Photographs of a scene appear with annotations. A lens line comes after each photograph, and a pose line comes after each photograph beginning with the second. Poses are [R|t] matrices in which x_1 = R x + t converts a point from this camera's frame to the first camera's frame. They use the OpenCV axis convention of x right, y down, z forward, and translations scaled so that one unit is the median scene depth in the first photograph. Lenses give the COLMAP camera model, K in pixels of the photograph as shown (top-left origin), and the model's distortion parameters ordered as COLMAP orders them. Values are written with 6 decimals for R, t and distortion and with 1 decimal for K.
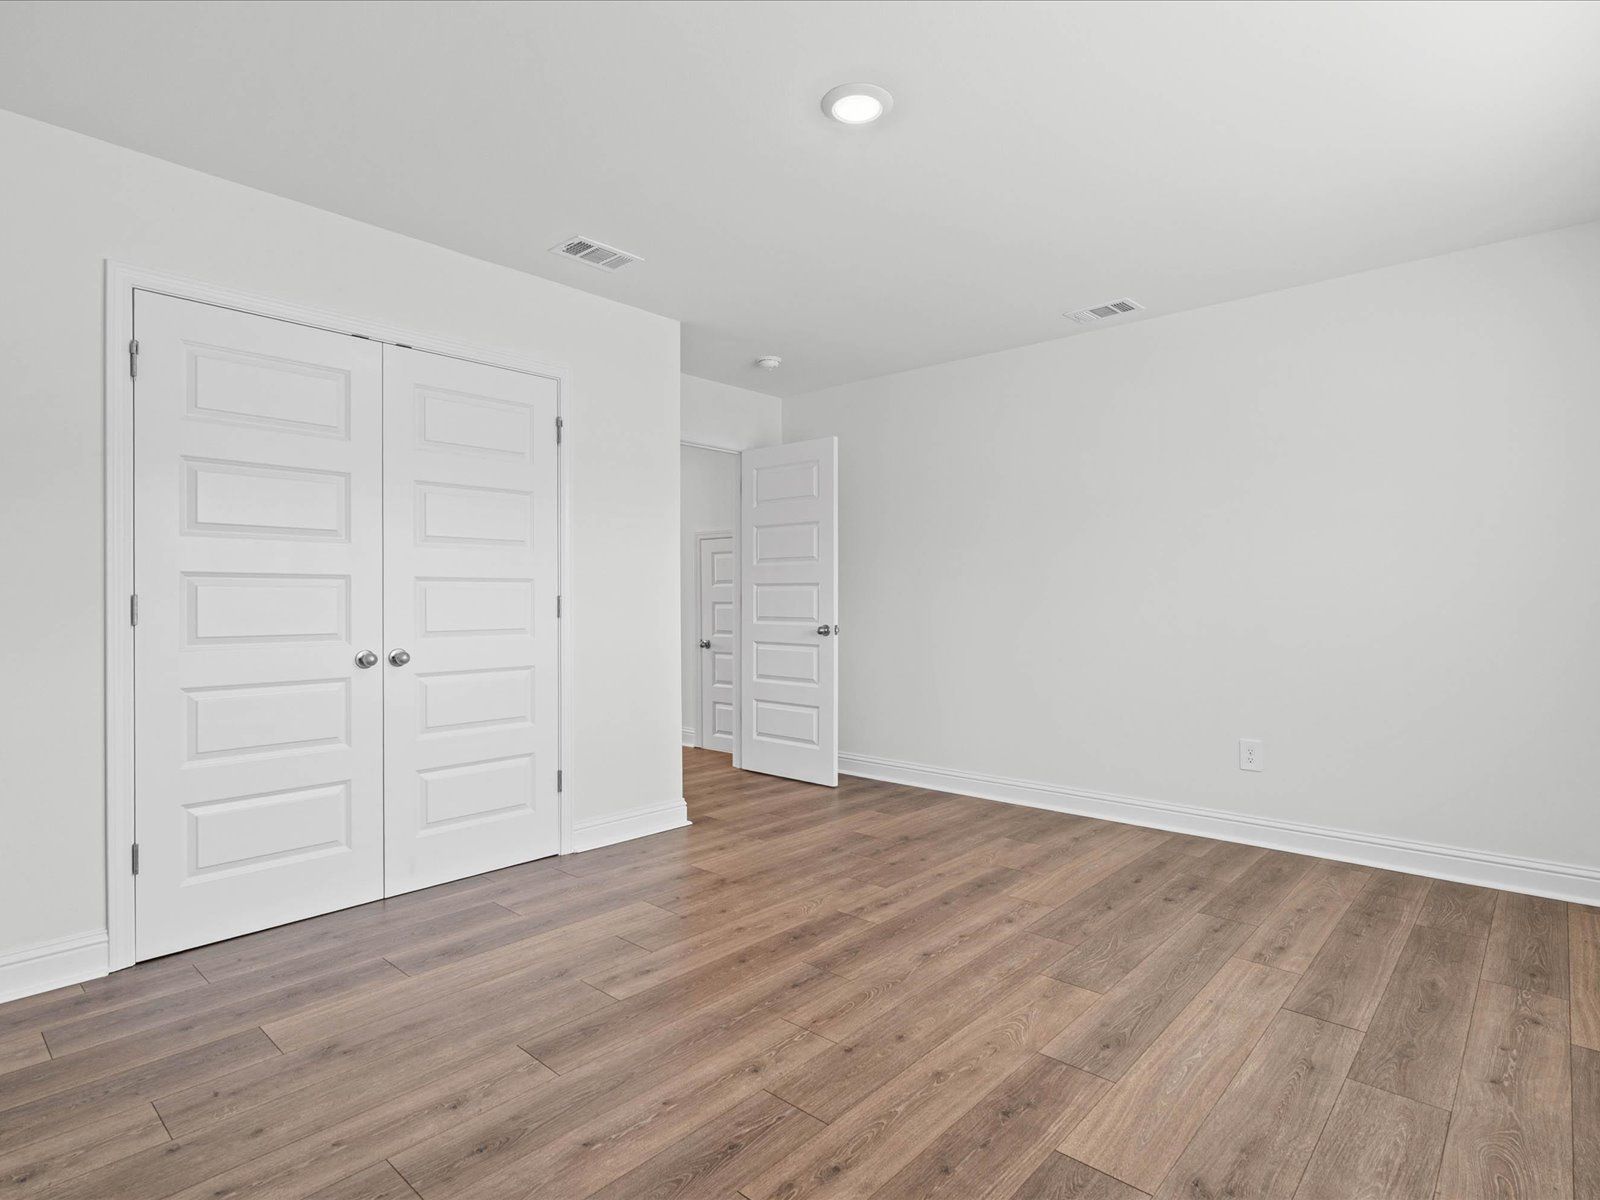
lens RADIAL K [[850.4, 0, 793.0], [0, 850.4, 599.9], [0, 0, 1]] dist [0.005115, 0.001888]
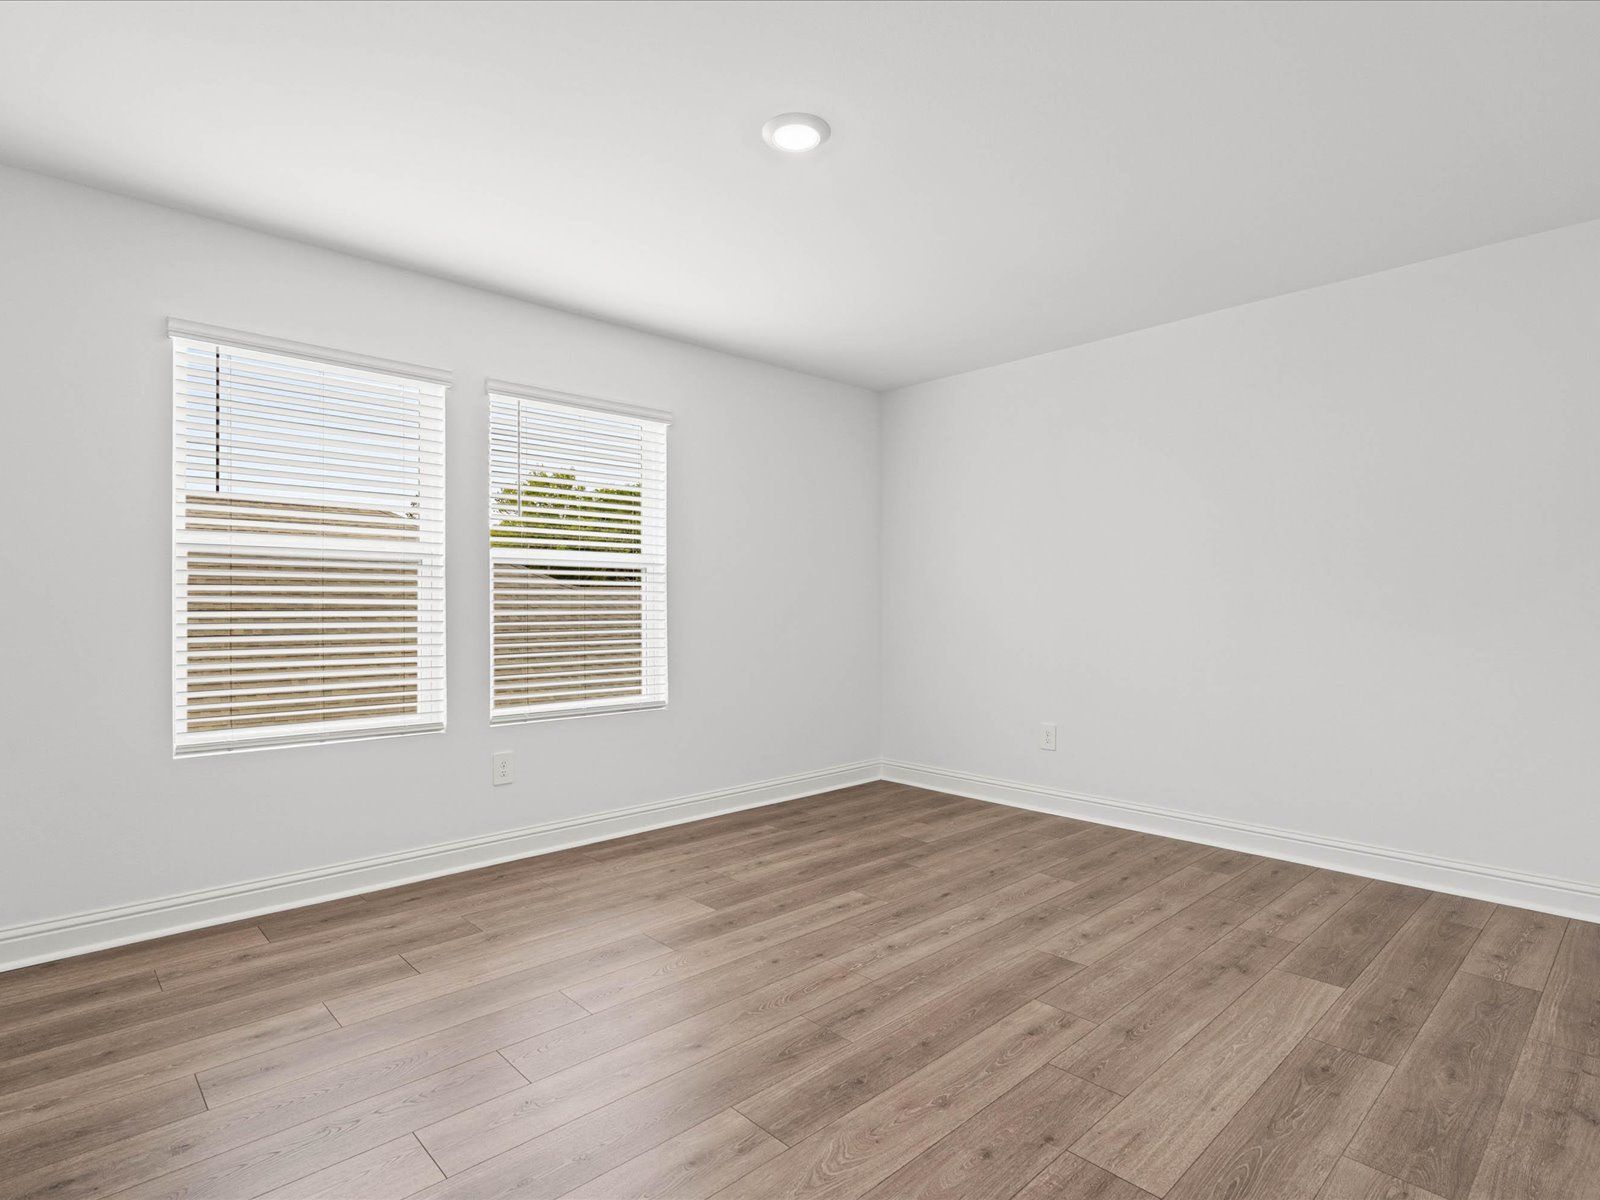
lens RADIAL K [[850.4, 0, 793.0], [0, 850.4, 599.9], [0, 0, 1]] dist [0.005115, 0.001888]
pose [[-0.996721, 0.002603, 0.080878, -0.000078], [0.002207, 0.999985, -0.004989, -0.000576], [-0.080890, -0.004794, -0.996711, 2.086467]]
